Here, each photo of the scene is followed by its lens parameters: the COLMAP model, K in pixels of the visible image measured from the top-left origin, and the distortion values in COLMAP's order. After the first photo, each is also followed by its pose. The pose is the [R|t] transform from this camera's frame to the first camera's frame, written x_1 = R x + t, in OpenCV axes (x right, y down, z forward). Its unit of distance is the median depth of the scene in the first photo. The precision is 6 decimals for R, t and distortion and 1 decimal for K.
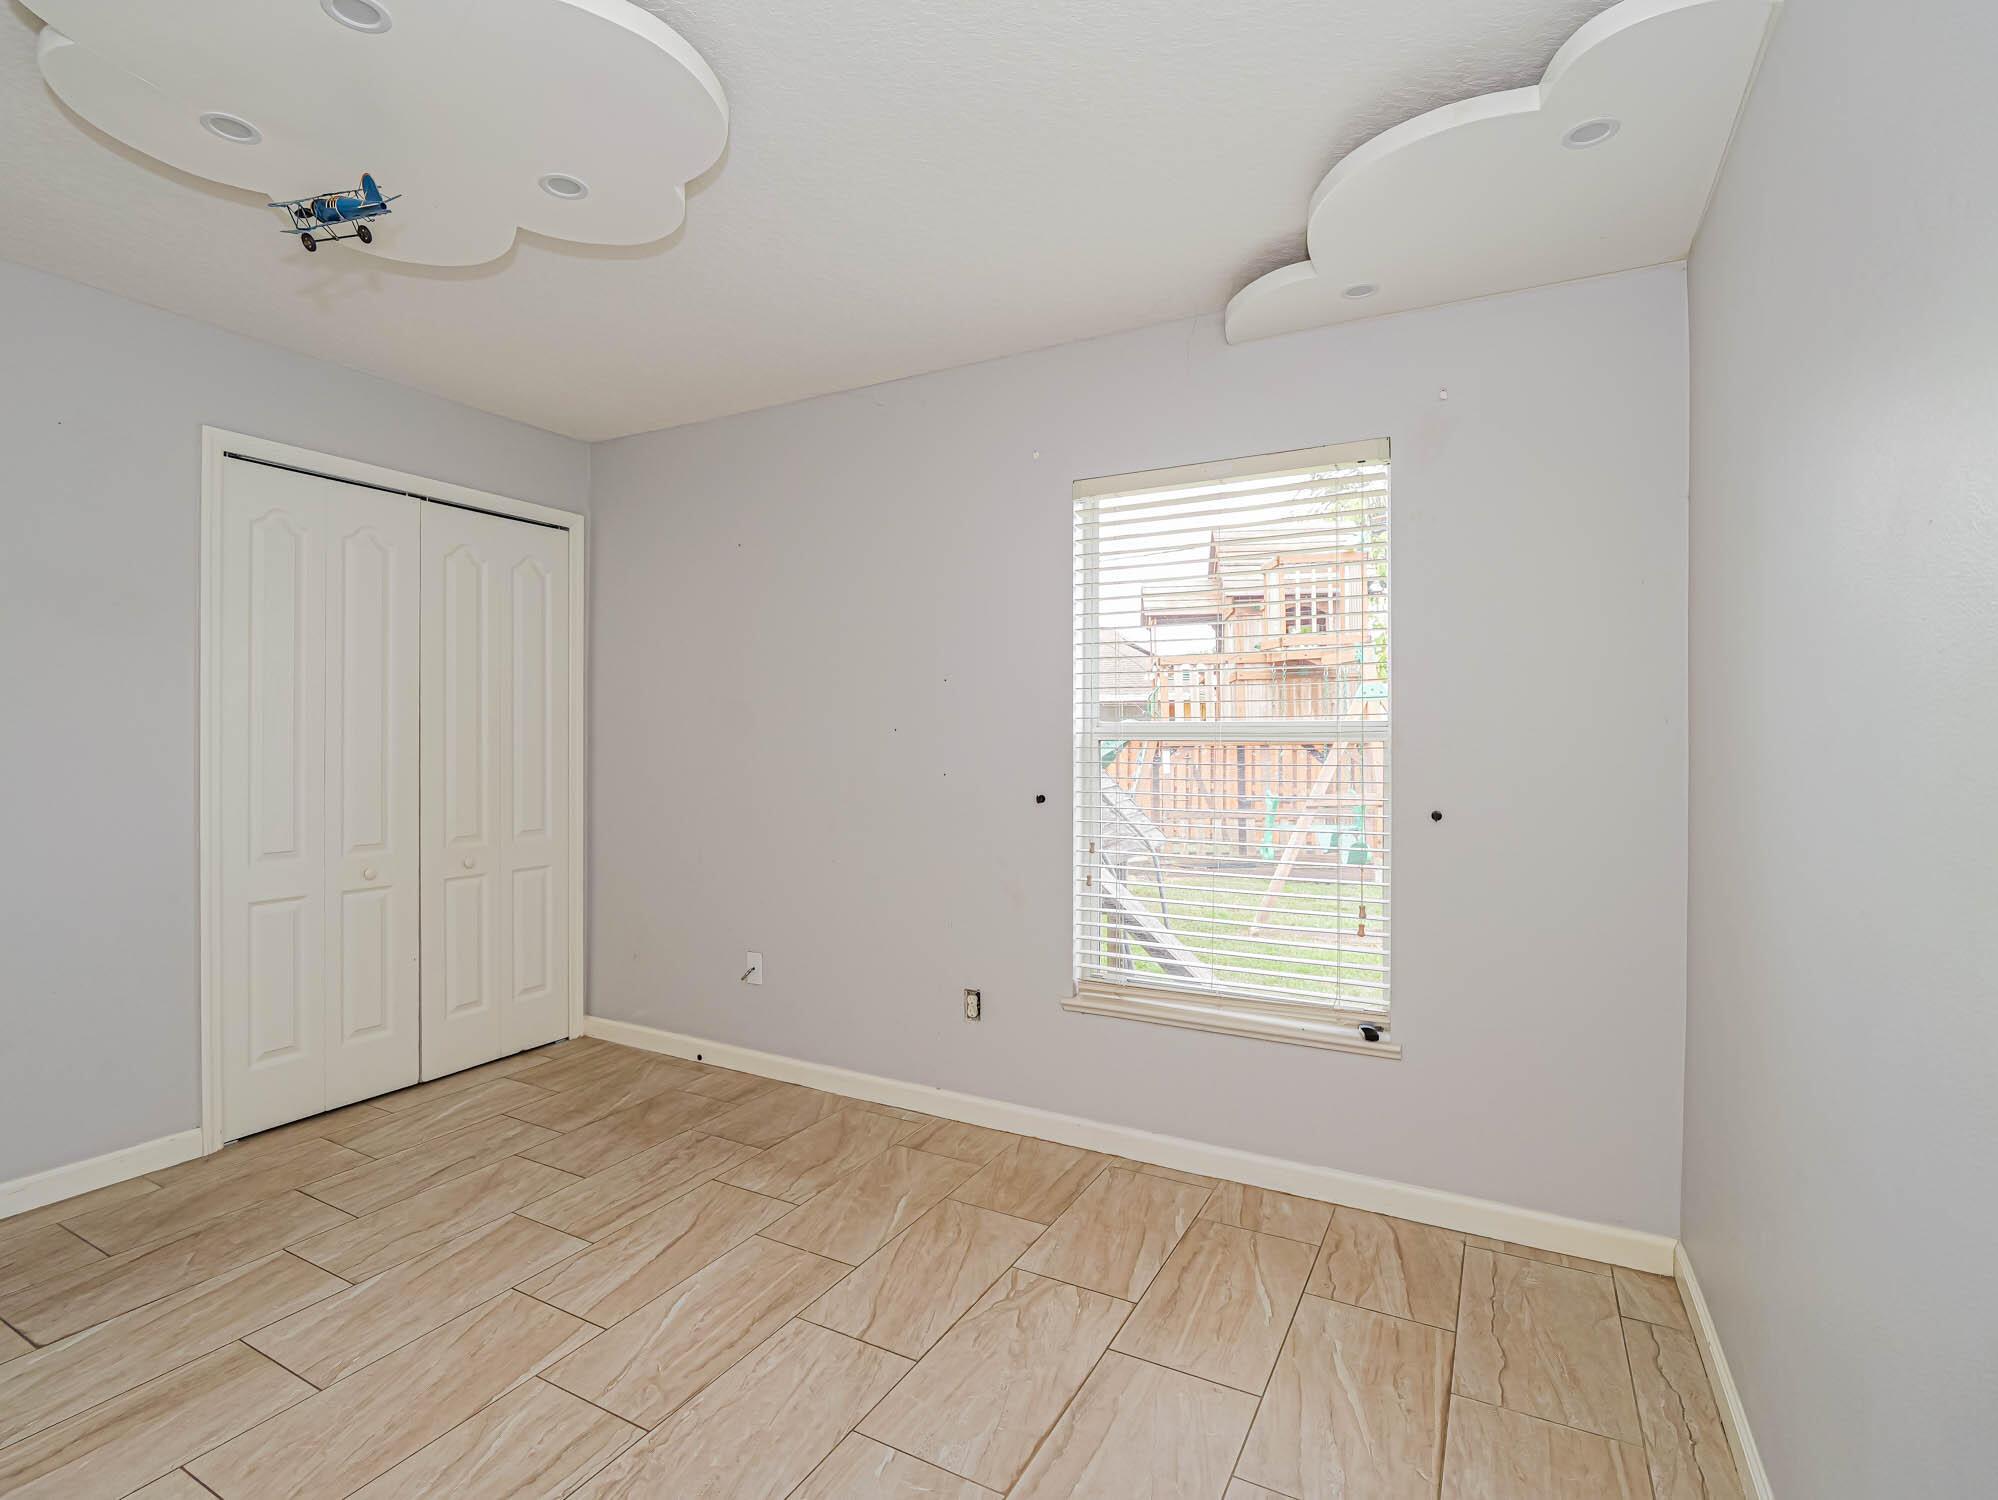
lens RADIAL K [[974.0, 0, 999.0], [0, 974.0, 750.0], [0, 0, 1]] dist [-0.000534, -0.000132]
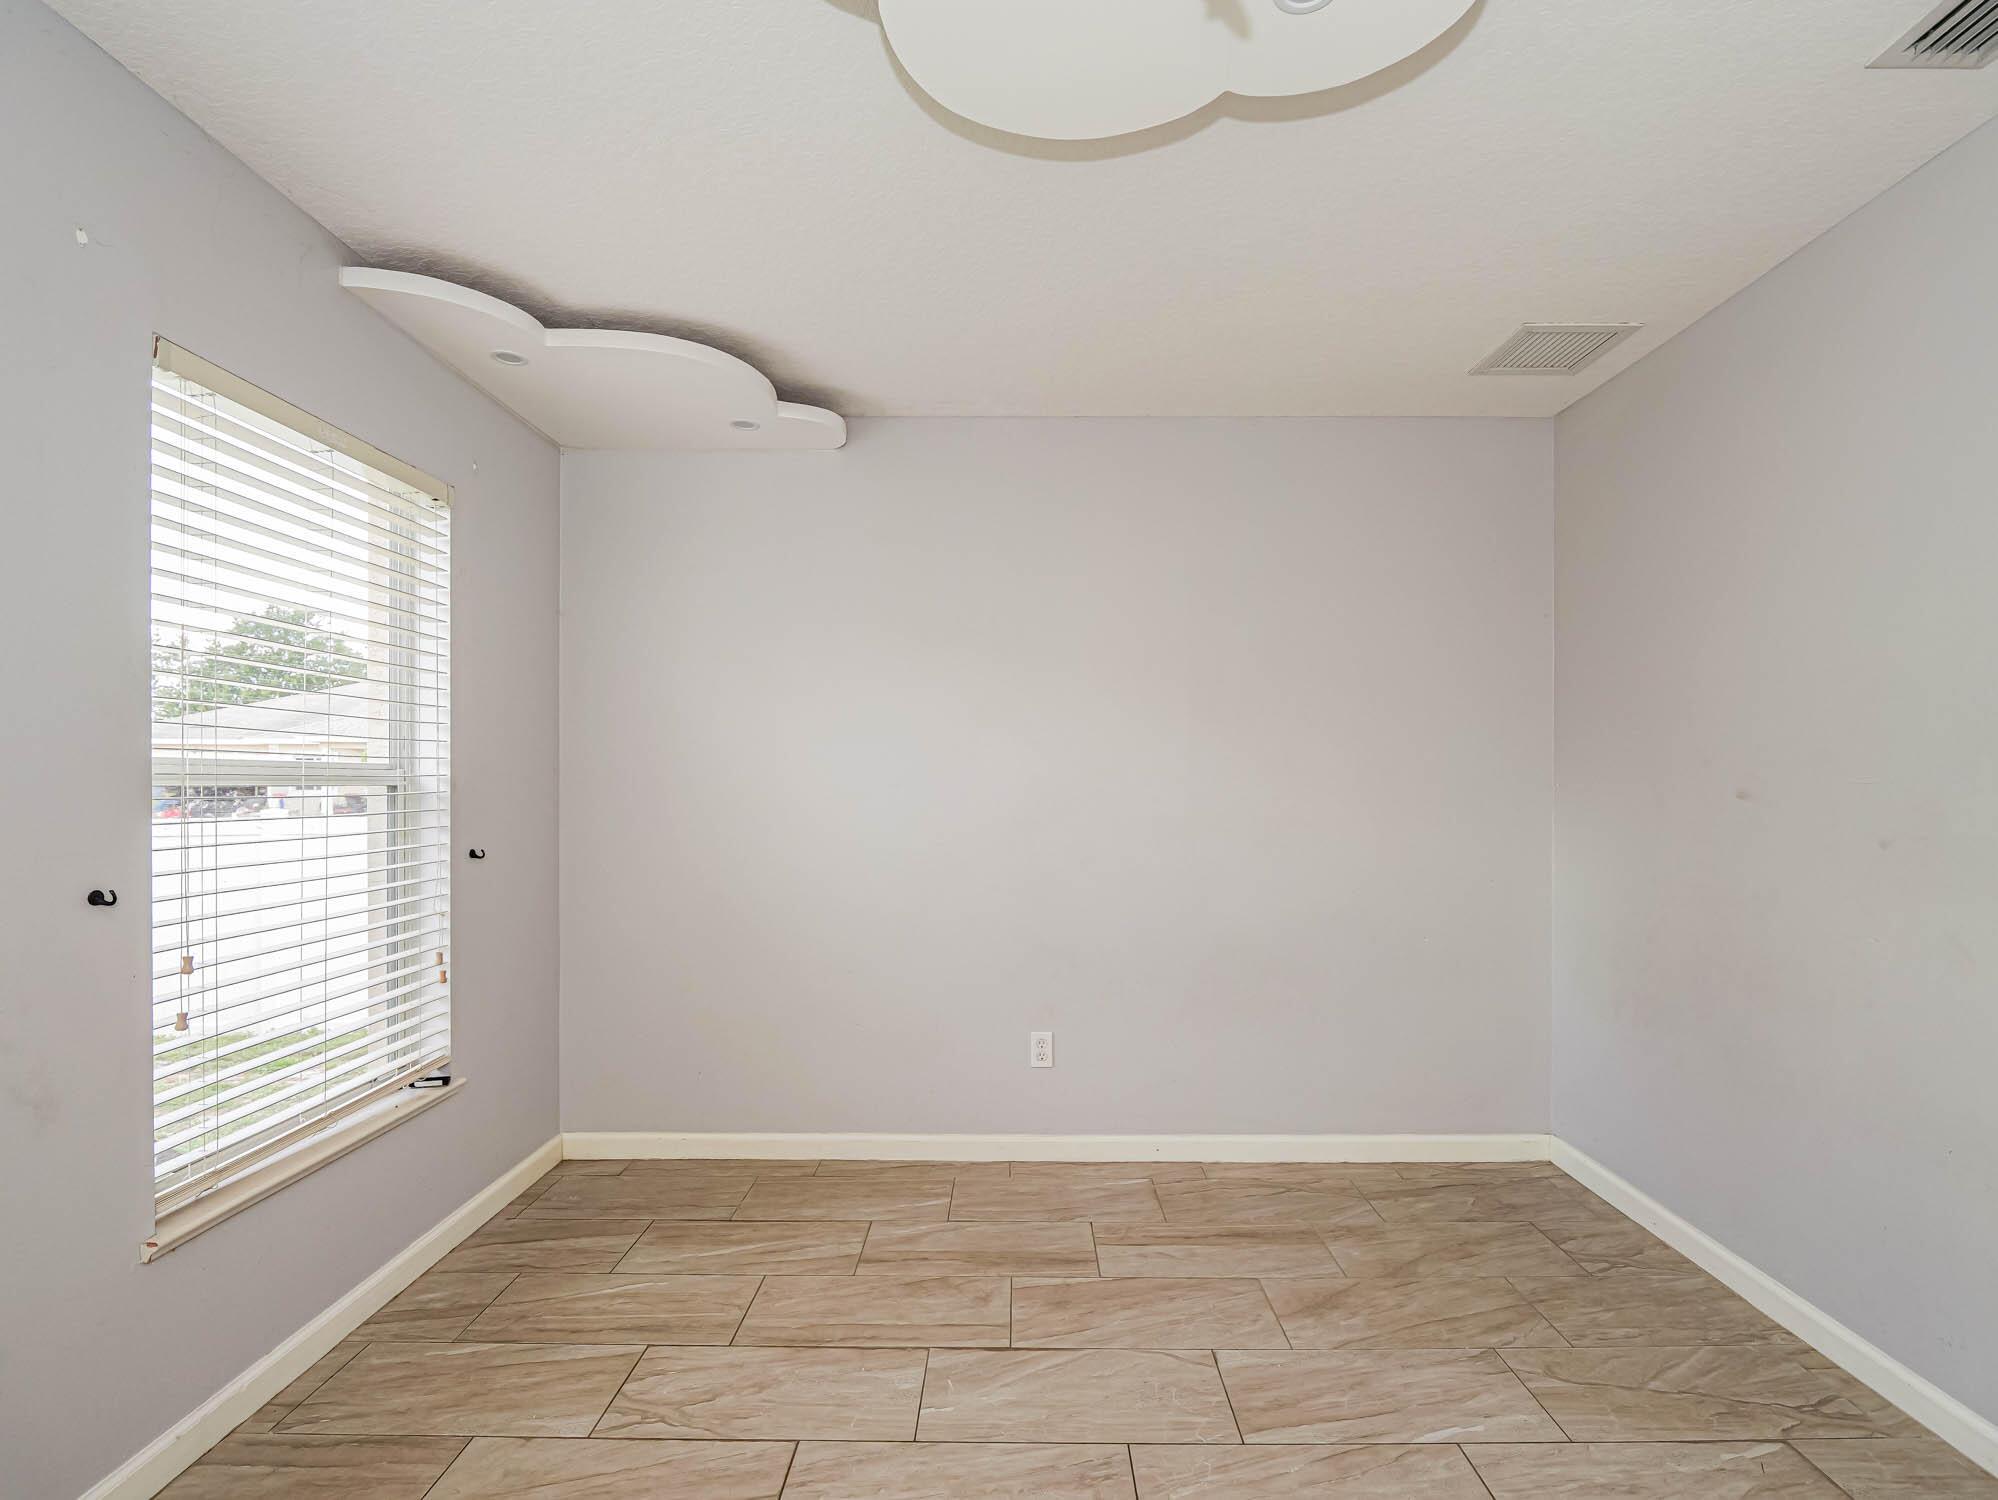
lens RADIAL K [[966.1, 0, 1004.7], [0, 966.1, 786.4], [0, 0, 1]] dist [-0.013300, 0.000030]
pose [[-0.459788, -0.002907, 0.888024, -0.771341], [0.003760, 0.999979, 0.005220, -0.011153], [-0.888021, 0.005740, -0.459767, 0.957969]]
